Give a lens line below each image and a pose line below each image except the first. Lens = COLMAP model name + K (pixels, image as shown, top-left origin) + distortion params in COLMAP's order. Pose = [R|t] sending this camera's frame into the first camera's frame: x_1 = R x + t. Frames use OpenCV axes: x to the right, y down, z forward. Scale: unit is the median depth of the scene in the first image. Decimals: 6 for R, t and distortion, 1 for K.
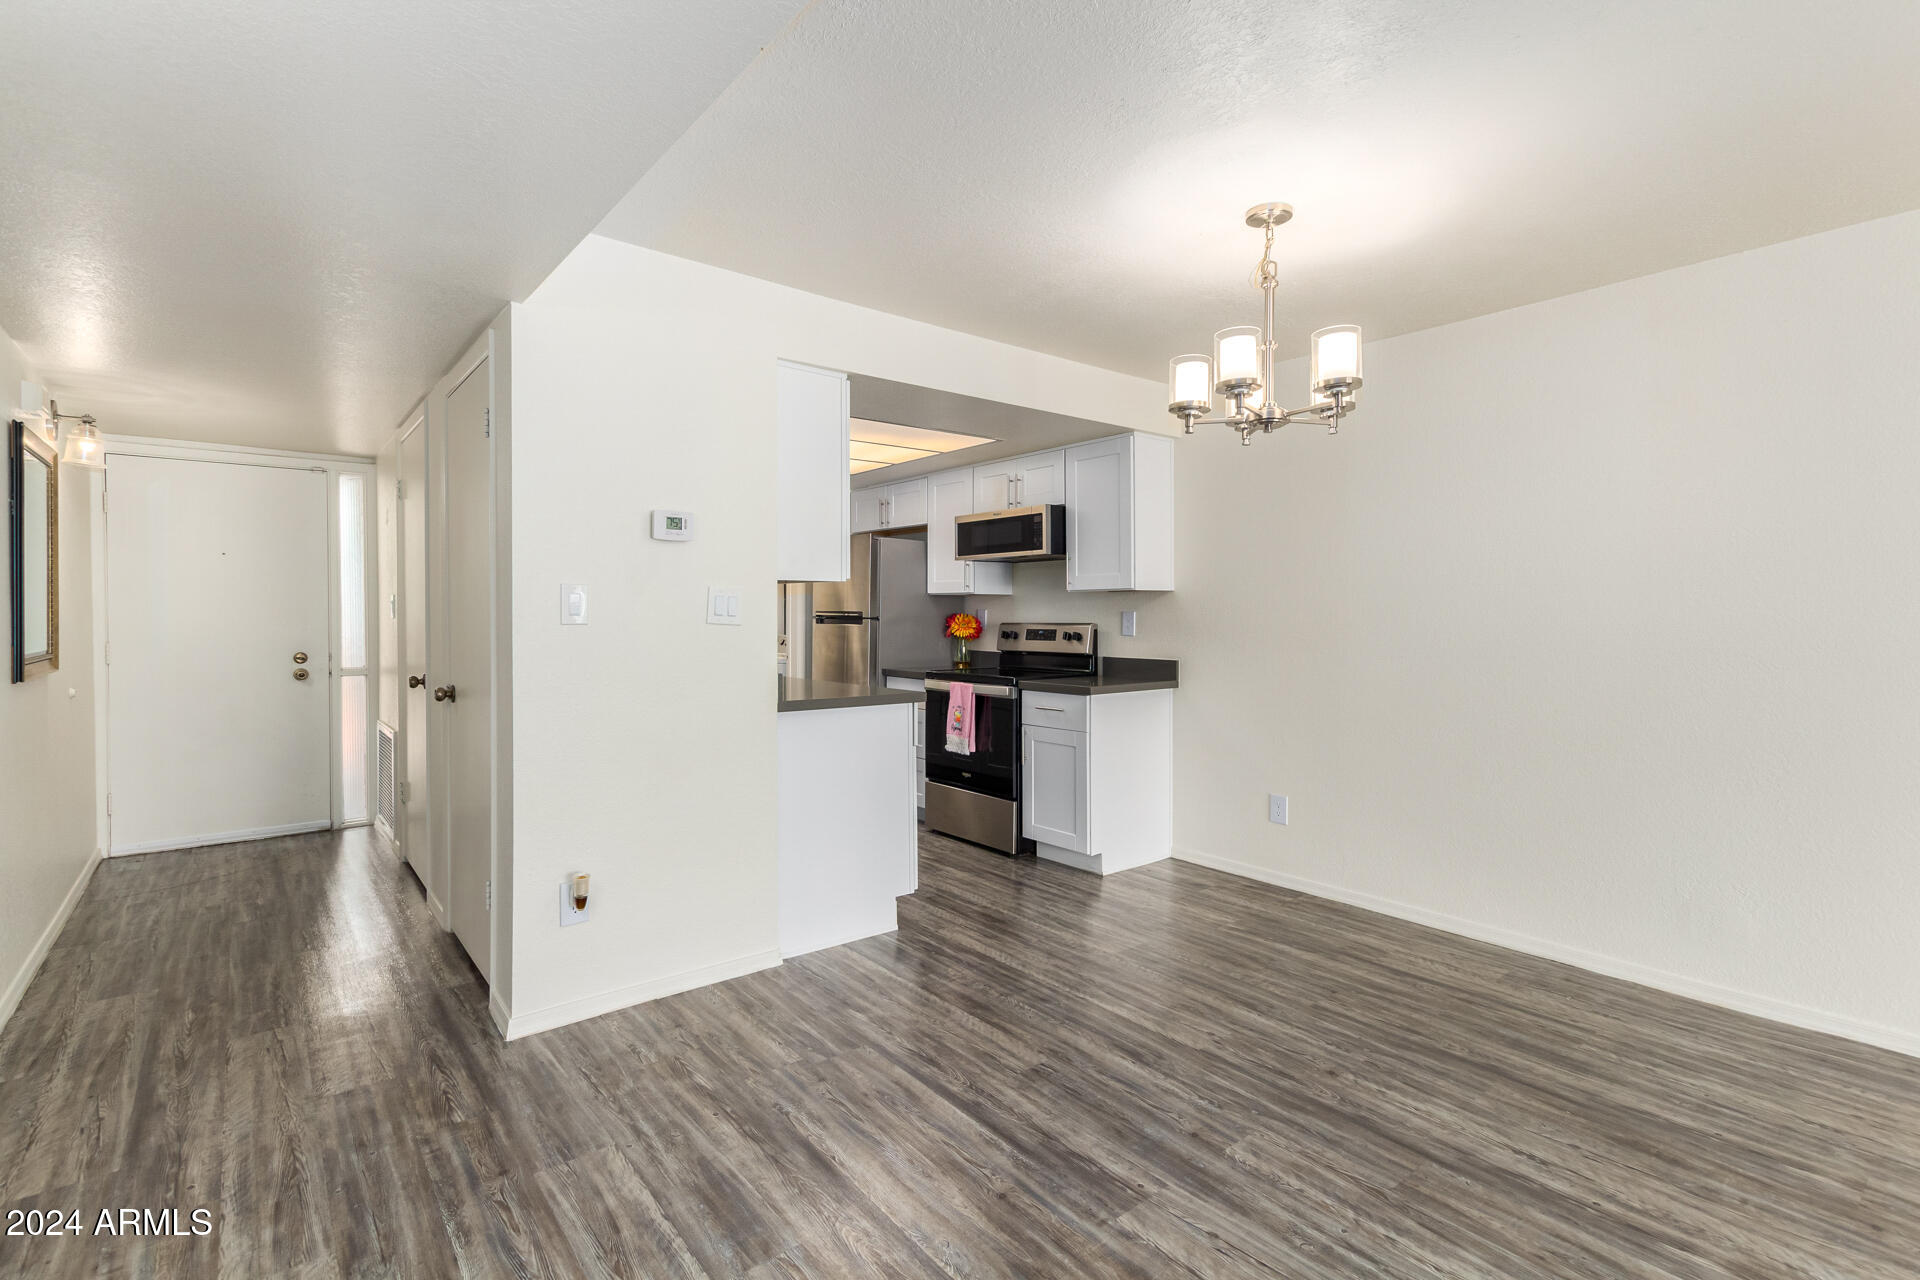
lens RADIAL K [[892.7, 0, 960.0], [0, 892.7, 640.0], [0, 0, 1]] dist [-0.026961, 0.008430]
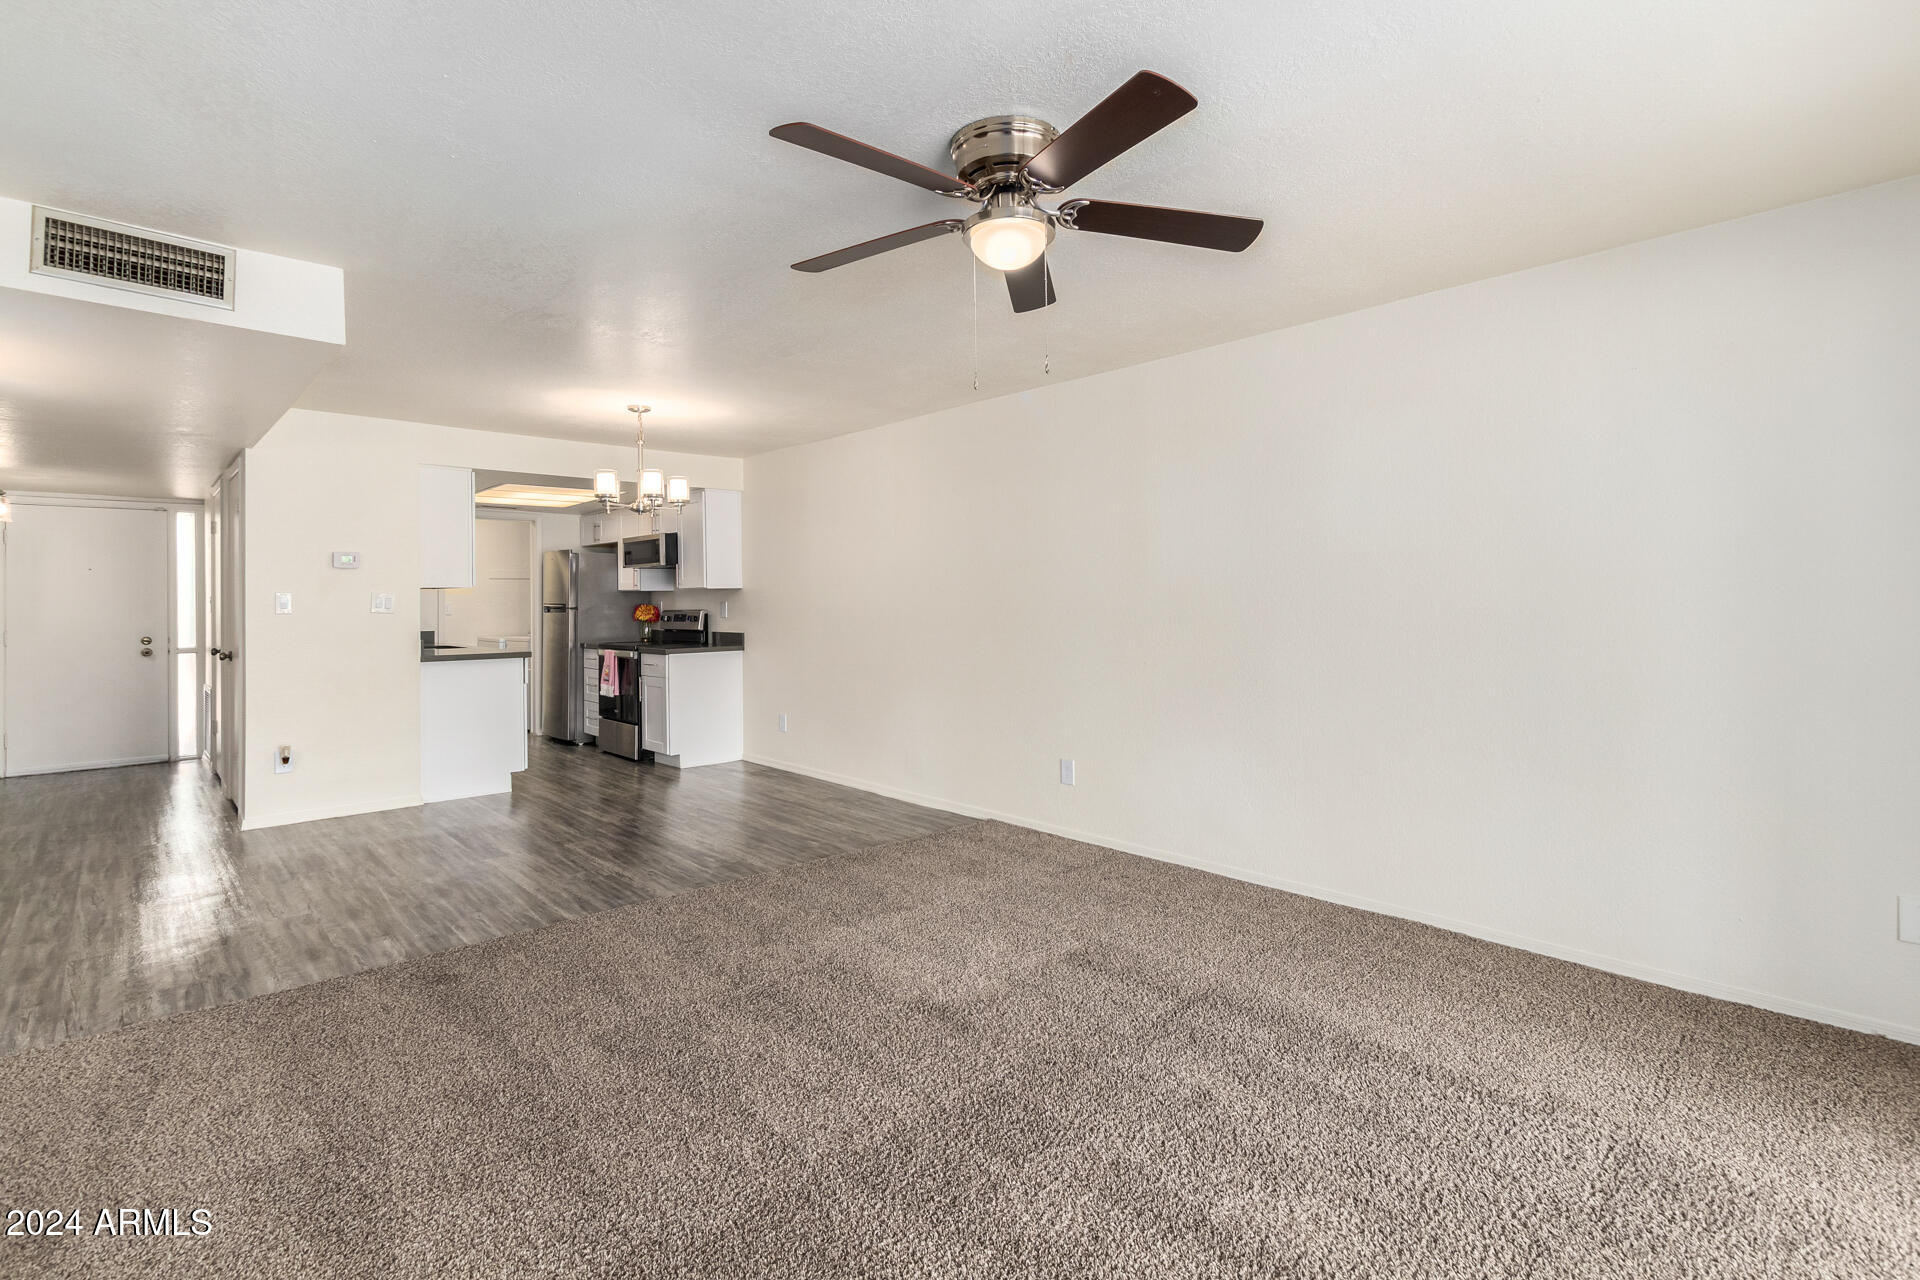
lens RADIAL K [[881.2, 0, 1002.3], [0, 881.2, 604.9], [0, 0, 1]] dist [-0.040843, -0.000015]
pose [[0.991859, -0.012449, 0.126730, 0.493389], [0.015651, 0.999582, -0.024302, 0.018334], [-0.126374, 0.026088, 0.991640, -0.579175]]
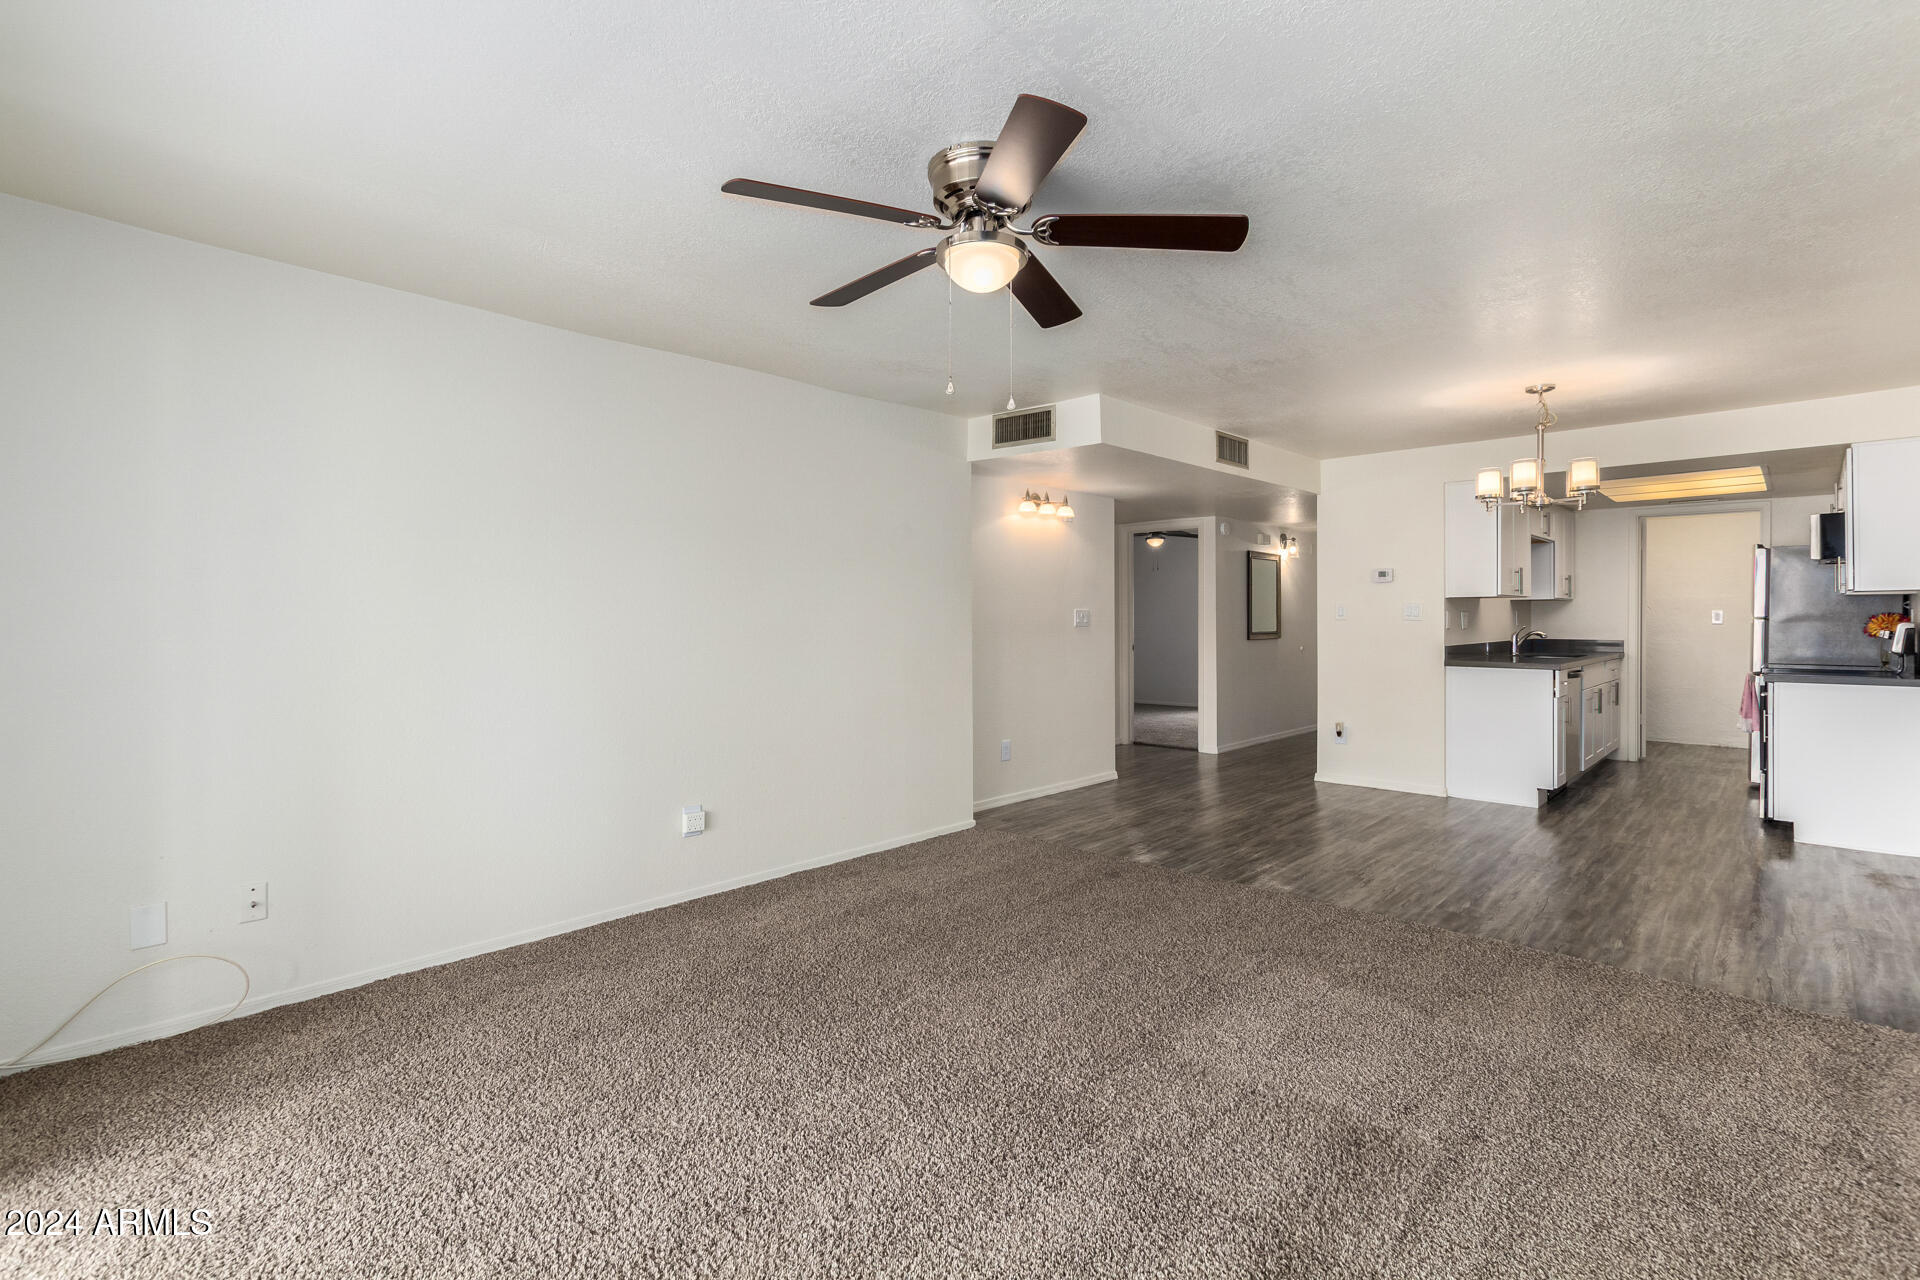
lens RADIAL K [[873.1, 0, 961.7], [0, 873.1, 618.8], [0, 0, 1]] dist [0.000606, -0.000658]
pose [[0.140988, -0.002748, -0.990007, 1.020728], [-0.026099, 0.999638, -0.006492, 0.013513], [0.989667, 0.026754, 0.140865, -0.209479]]
